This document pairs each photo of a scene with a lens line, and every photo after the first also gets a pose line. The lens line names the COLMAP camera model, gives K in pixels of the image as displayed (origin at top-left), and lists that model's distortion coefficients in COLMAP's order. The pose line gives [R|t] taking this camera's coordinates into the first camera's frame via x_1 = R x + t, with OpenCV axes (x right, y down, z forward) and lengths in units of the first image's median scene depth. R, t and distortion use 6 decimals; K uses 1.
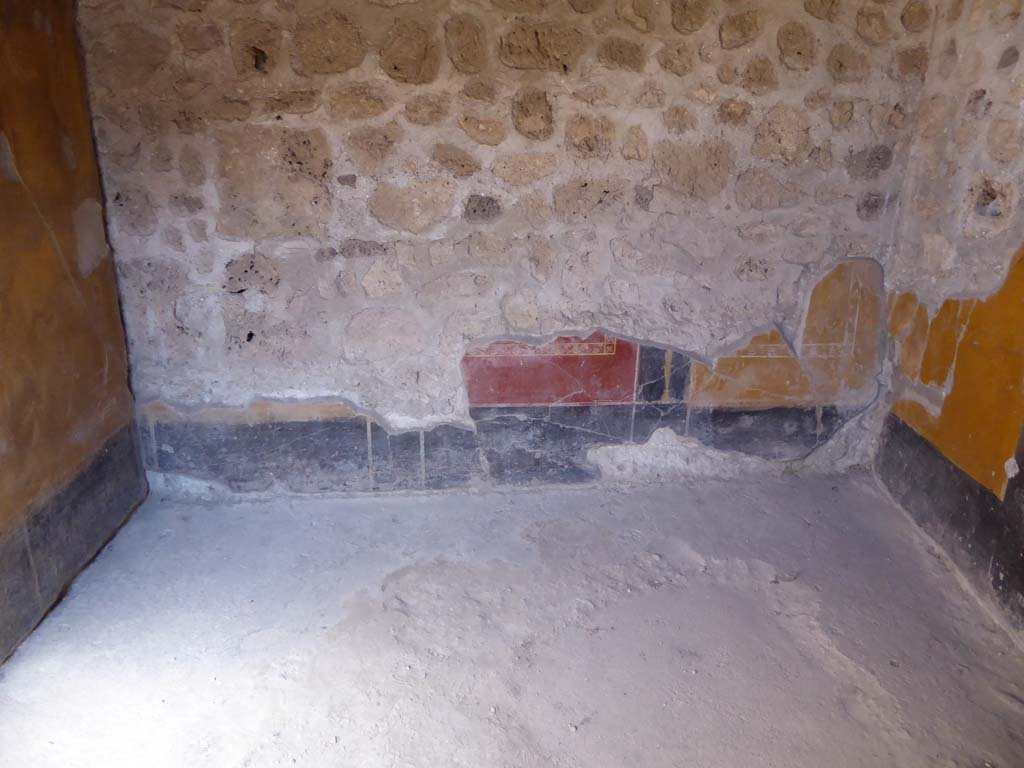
lens RADIAL K [[731.6, 0, 520.3], [0, 731.6, 386.4], [0, 0, 1]] dist [-0.035574, 0.015369]
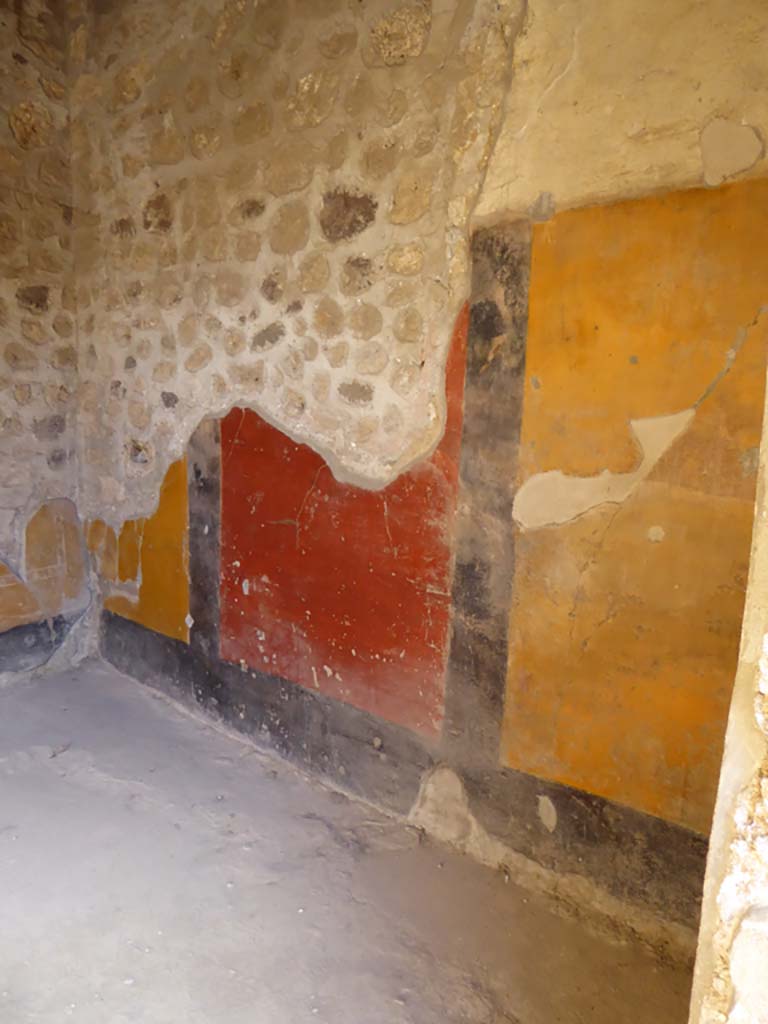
lens RADIAL K [[731.6, 0, 386.3], [0, 731.6, 509.2], [0, 0, 1]] dist [-0.035574, 0.015369]
pose [[0.614927, -0.116906, 0.779870, -0.201921], [0.231244, 0.972207, -0.036597, 0.028448], [-0.753917, 0.202845, 0.624871, -0.277026]]
